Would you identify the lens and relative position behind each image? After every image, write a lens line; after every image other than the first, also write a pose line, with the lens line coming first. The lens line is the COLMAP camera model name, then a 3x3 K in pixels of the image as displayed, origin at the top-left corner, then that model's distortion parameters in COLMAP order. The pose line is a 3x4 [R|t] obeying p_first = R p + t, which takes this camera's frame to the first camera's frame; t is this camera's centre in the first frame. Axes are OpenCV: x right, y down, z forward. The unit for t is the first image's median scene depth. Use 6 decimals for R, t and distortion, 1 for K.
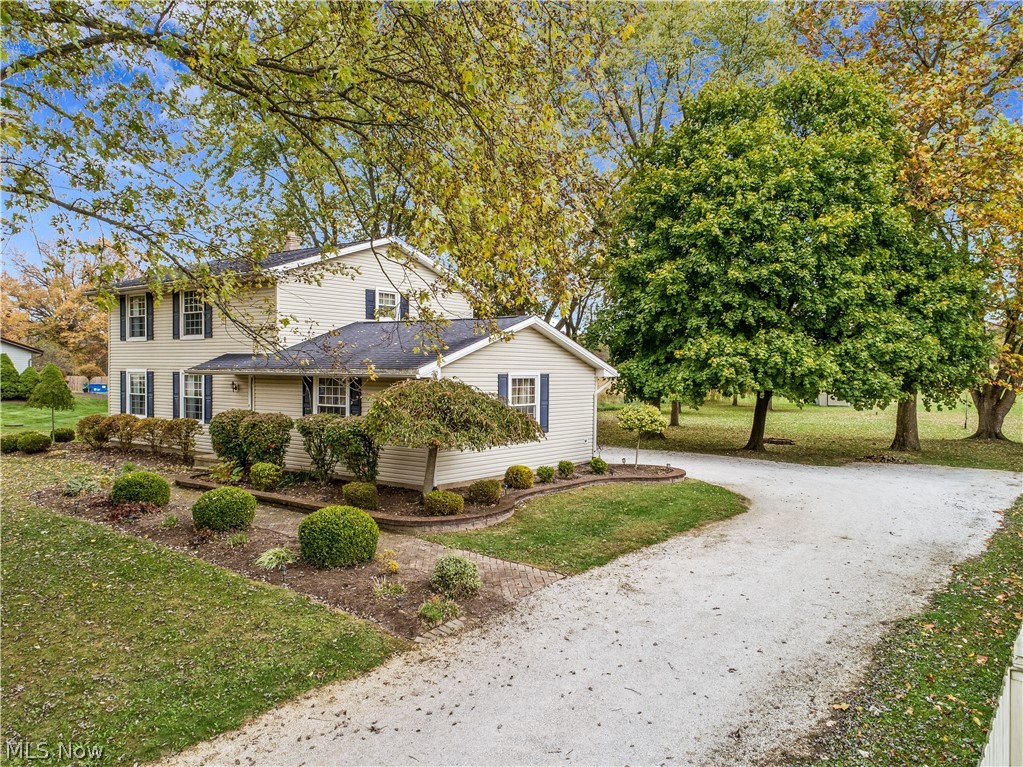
lens RADIAL K [[771.7, 0, 511.5], [0, 771.7, 383.5], [0, 0, 1]] dist [0.000011, -0.000669]
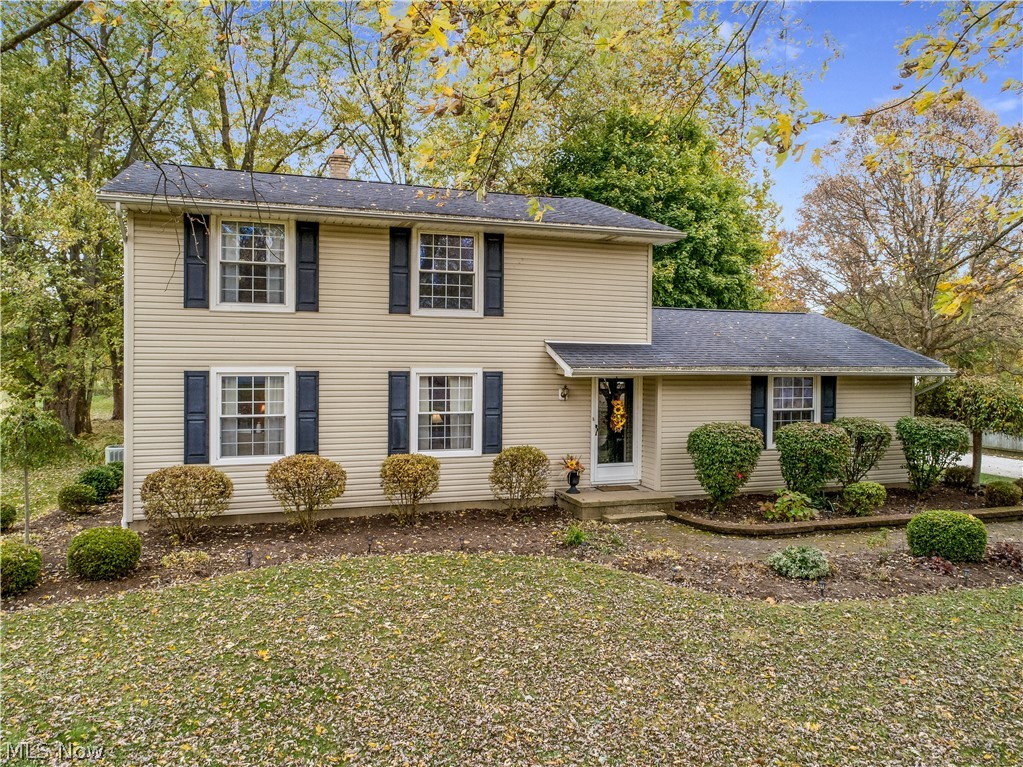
lens RADIAL K [[697.3, 0, 511.5], [0, 697.3, 383.5], [0, 0, 1]] dist [0.002163, 0.000887]
pose [[0.572680, -0.019329, 0.819551, -0.836228], [0.015570, 0.999798, 0.012701, -0.011517], [-0.819631, 0.005487, 0.572866, 0.655638]]
